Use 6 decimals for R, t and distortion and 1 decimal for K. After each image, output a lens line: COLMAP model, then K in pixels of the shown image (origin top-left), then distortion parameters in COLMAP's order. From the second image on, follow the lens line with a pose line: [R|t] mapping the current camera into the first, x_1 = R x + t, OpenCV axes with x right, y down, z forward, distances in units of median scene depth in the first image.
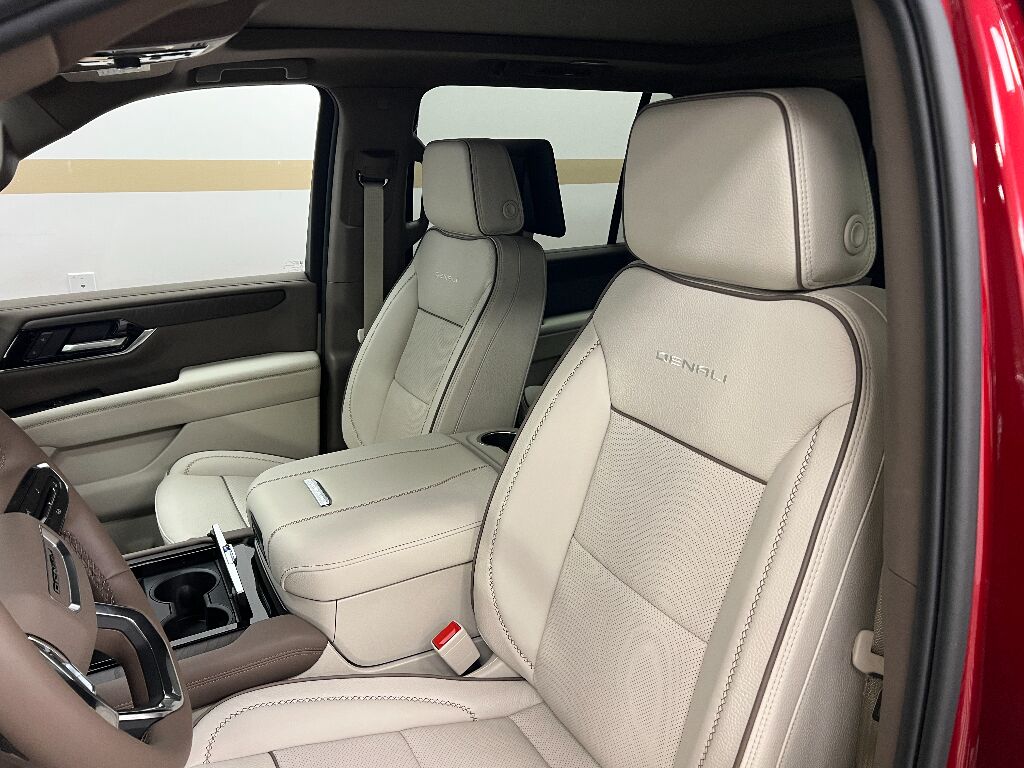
lens RADIAL K [[775.0, 0, 531.3], [0, 775.0, 383.2], [0, 0, 1]] dist [0.065910, -0.092975]
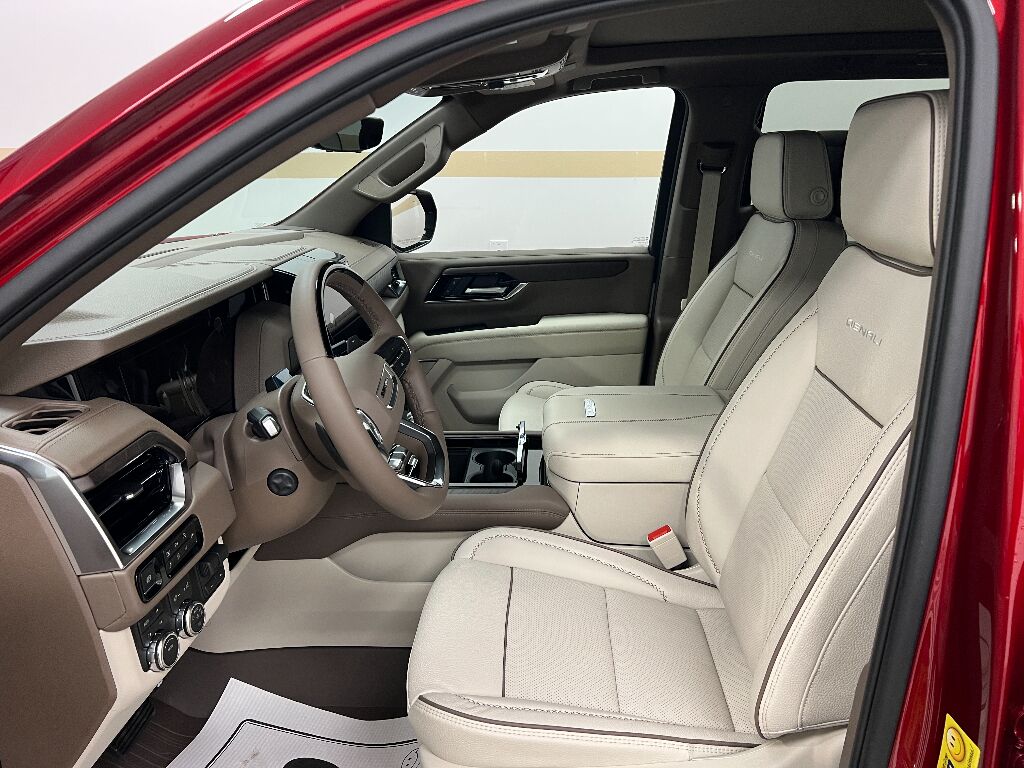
lens RADIAL K [[758.4, 0, 510.5], [0, 758.4, 387.7], [0, 0, 1]] dist [0.060422, -0.085690]
pose [[0.853807, 0.154880, -0.497017, 0.159876], [-0.143468, 0.987752, 0.061345, 0.031525], [0.500431, 0.018930, 0.865570, -0.112504]]
